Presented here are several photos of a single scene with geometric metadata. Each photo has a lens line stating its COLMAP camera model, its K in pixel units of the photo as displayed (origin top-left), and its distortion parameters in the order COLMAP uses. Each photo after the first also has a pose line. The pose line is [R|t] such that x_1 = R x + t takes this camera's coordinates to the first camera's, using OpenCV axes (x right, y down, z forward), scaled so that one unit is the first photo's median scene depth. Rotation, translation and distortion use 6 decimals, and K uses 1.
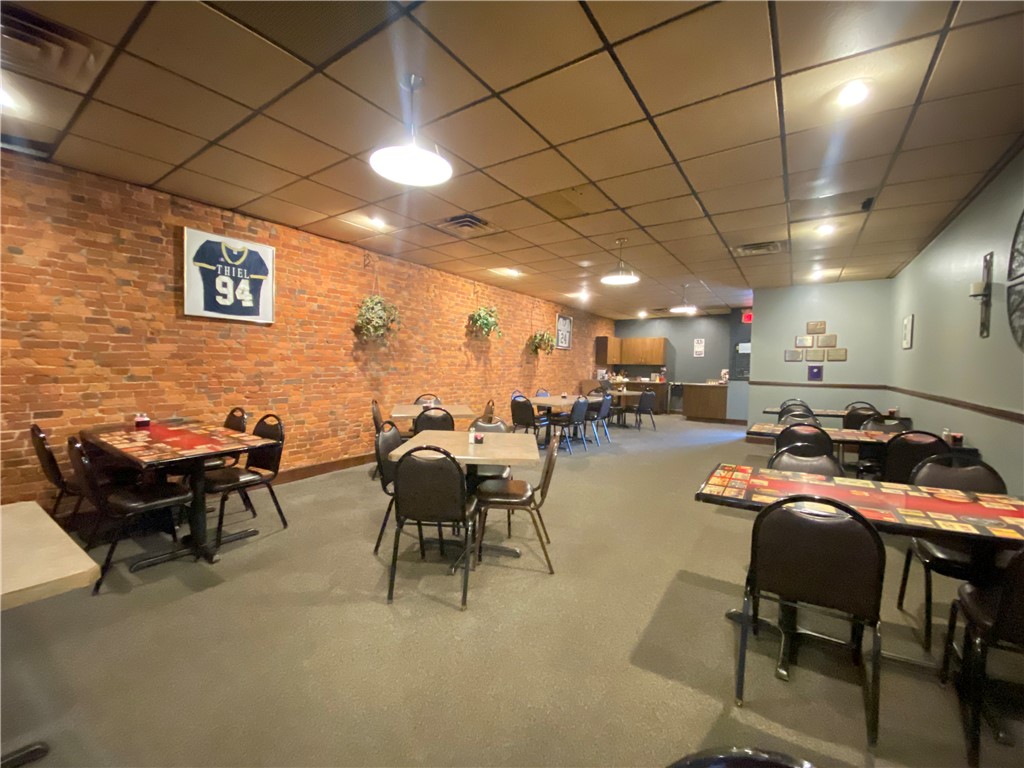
lens RADIAL K [[413.7, 0, 517.5], [0, 413.7, 387.2], [0, 0, 1]] dist [0.007887, -0.014103]
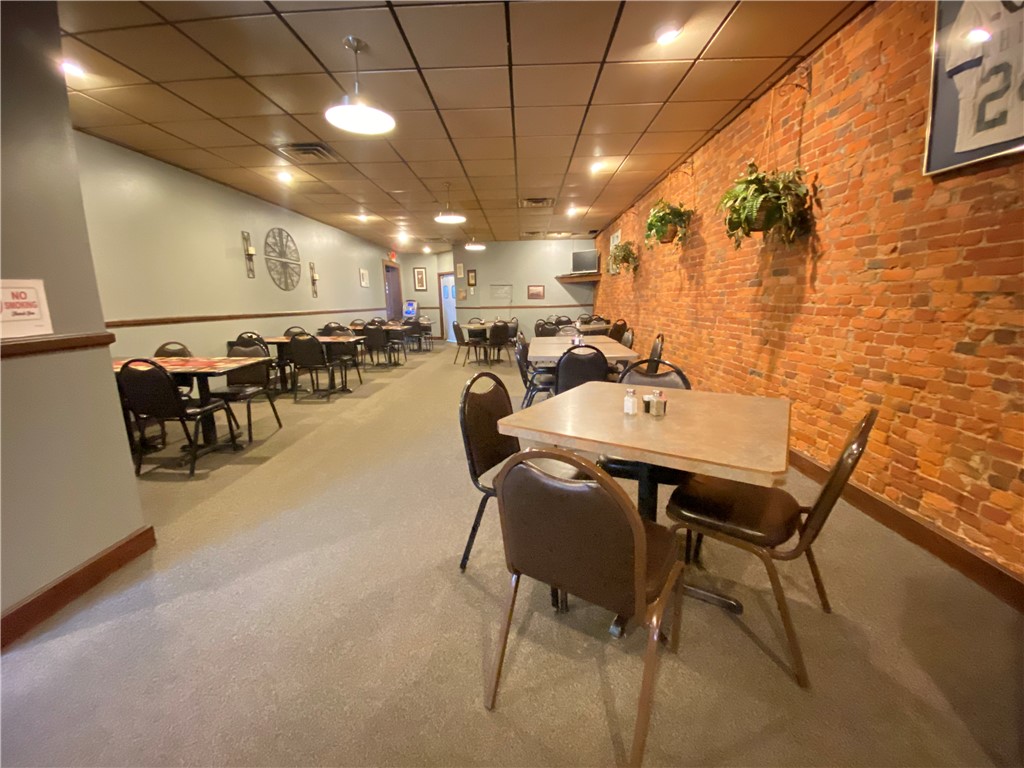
lens RADIAL K [[413.7, 0, 512.2], [0, 413.7, 382.1], [0, 0, 1]] dist [0.007887, -0.014103]
pose [[-0.850964, 0.099297, -0.515752, 0.748223], [-0.027244, 0.972300, 0.232145, -0.079918], [0.524517, 0.211598, -0.824687, 2.157669]]
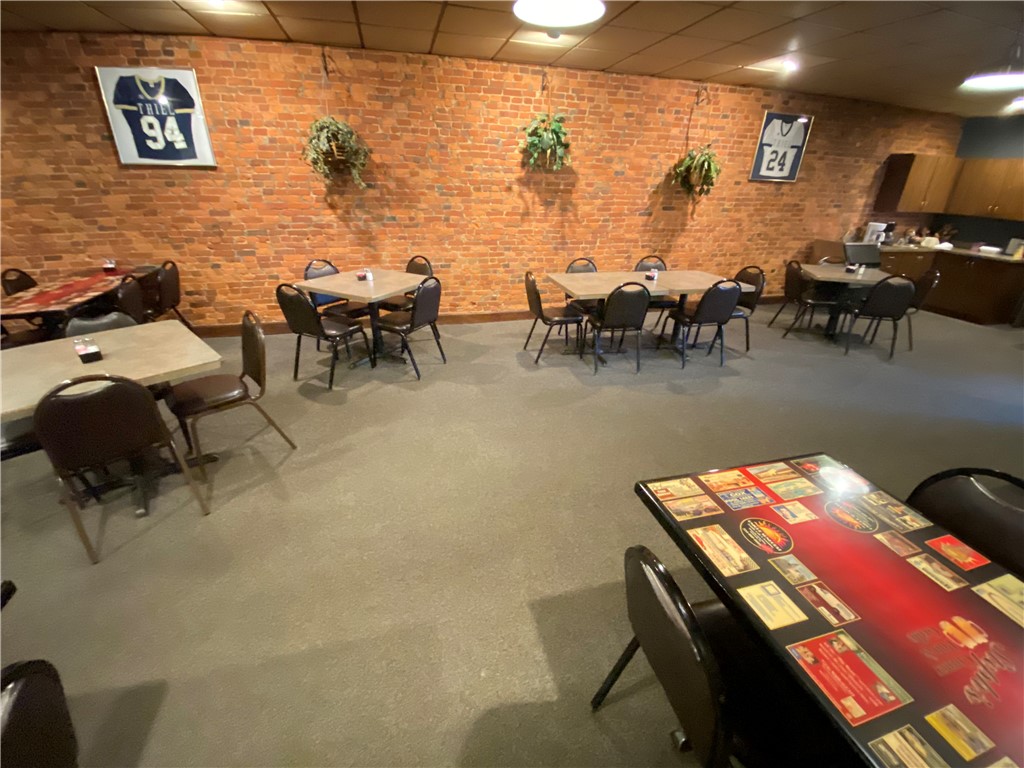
lens RADIAL K [[413.7, 0, 502.6], [0, 413.7, 388.5], [0, 0, 1]] dist [0.007887, -0.014103]
pose [[0.742943, 0.273983, -0.610712, 0.534939], [-0.037756, 0.928090, 0.370437, -0.052989], [0.668289, -0.252156, 0.699863, 0.594992]]
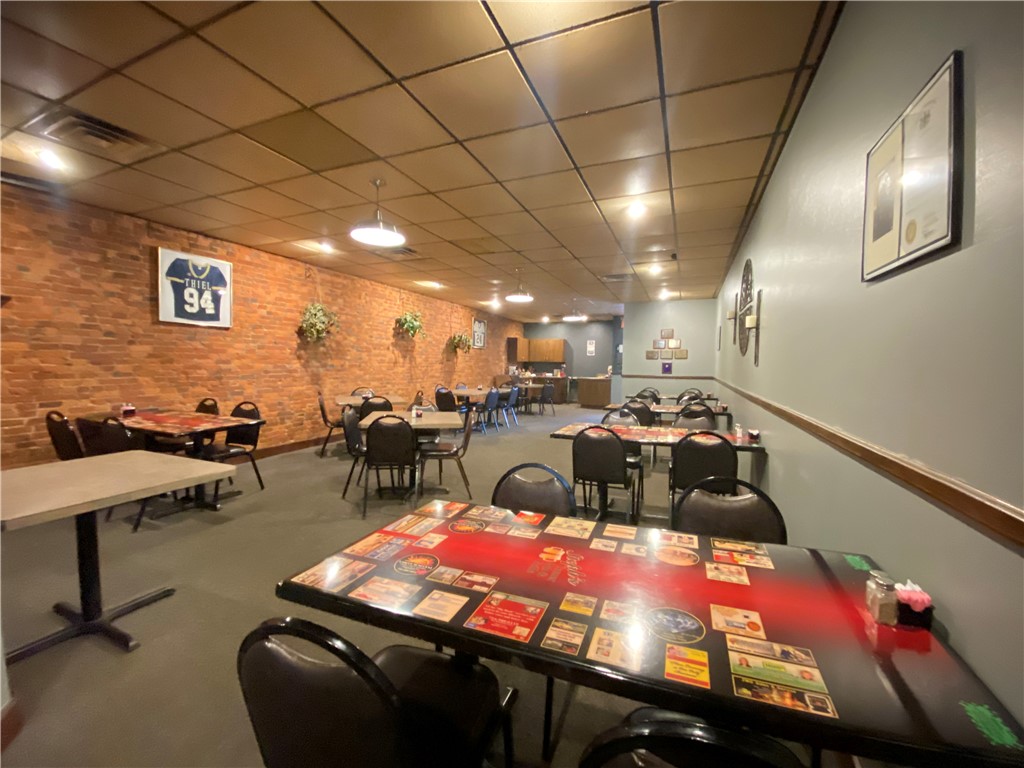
lens RADIAL K [[413.7, 0, 519.3], [0, 413.7, 388.0], [0, 0, 1]] dist [0.007887, -0.014103]
pose [[0.978936, -0.014372, 0.203660, -0.026468], [0.012478, 0.999866, 0.010582, 0.014342], [-0.203784, -0.007817, 0.978985, -0.290602]]
